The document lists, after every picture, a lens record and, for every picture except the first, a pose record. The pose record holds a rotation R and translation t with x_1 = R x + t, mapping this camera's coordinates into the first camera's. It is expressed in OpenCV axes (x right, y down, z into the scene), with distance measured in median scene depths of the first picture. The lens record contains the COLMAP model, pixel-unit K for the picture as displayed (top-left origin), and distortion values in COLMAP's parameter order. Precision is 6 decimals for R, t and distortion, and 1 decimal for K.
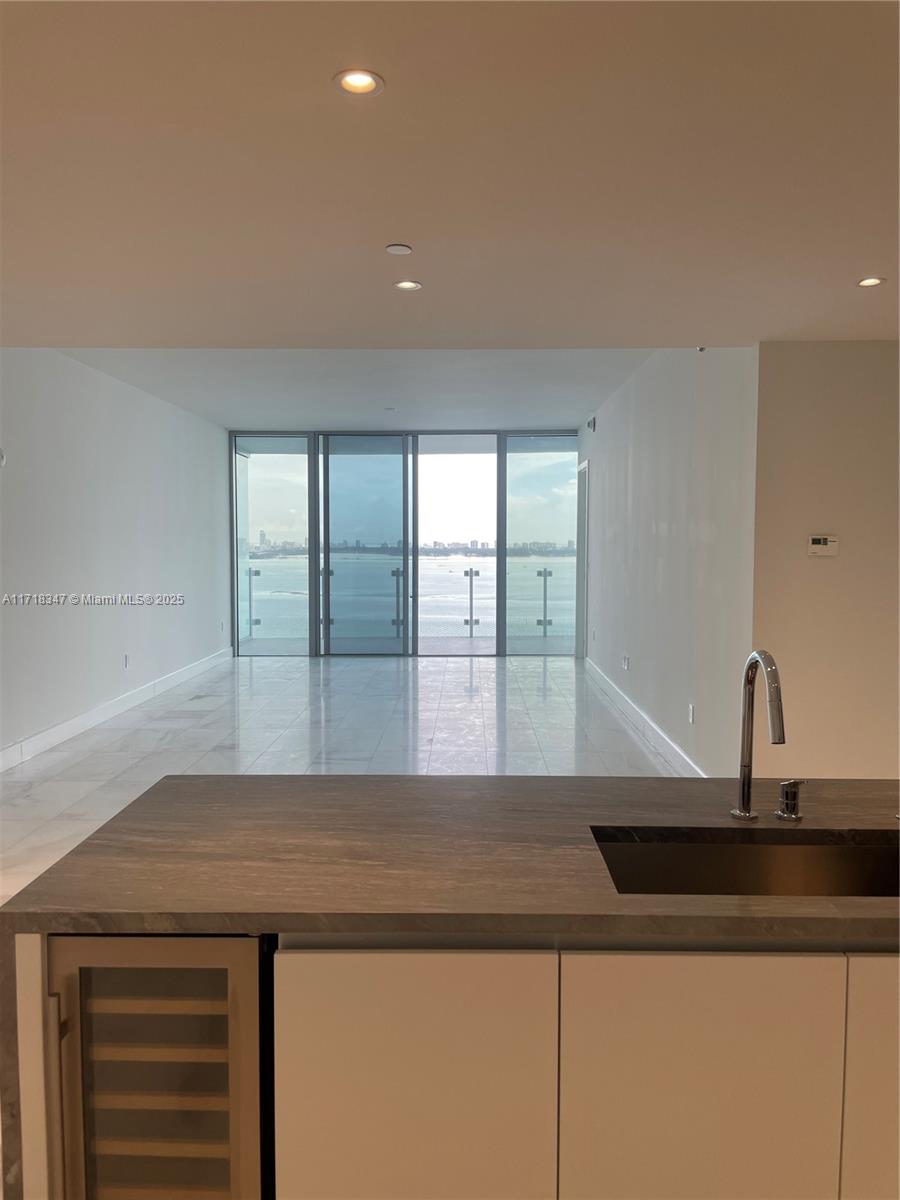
lens RADIAL K [[912.3, 0, 457.2], [0, 912.3, 596.9], [0, 0, 1]] dist [0.050274, -0.073403]
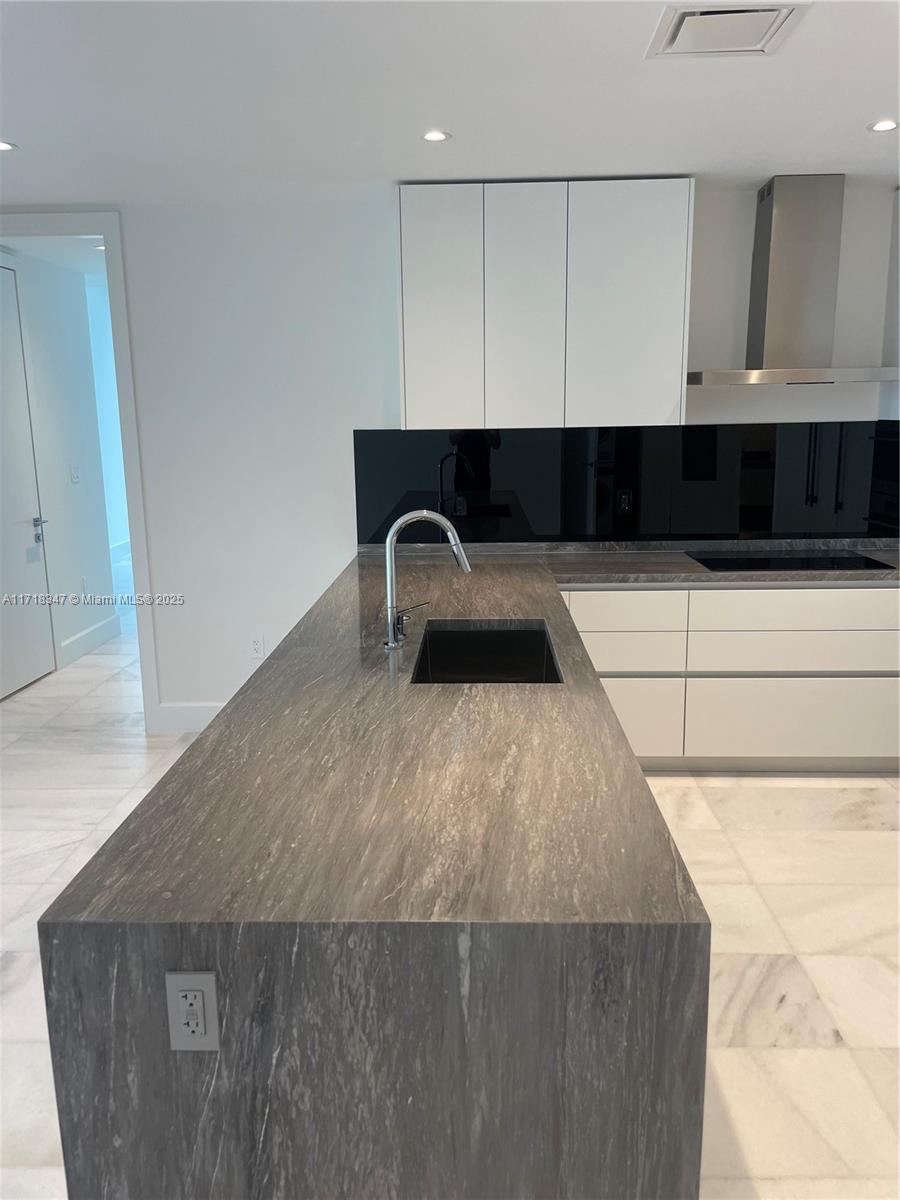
lens RADIAL K [[912.3, 0, 456.6], [0, 912.3, 600.0], [0, 0, 1]] dist [0.050274, -0.073403]
pose [[0.020894, -0.204344, 0.978676, -1.027597], [0.078137, 0.976230, 0.202165, -0.078996], [-0.996724, 0.072247, 0.036364, 0.994872]]
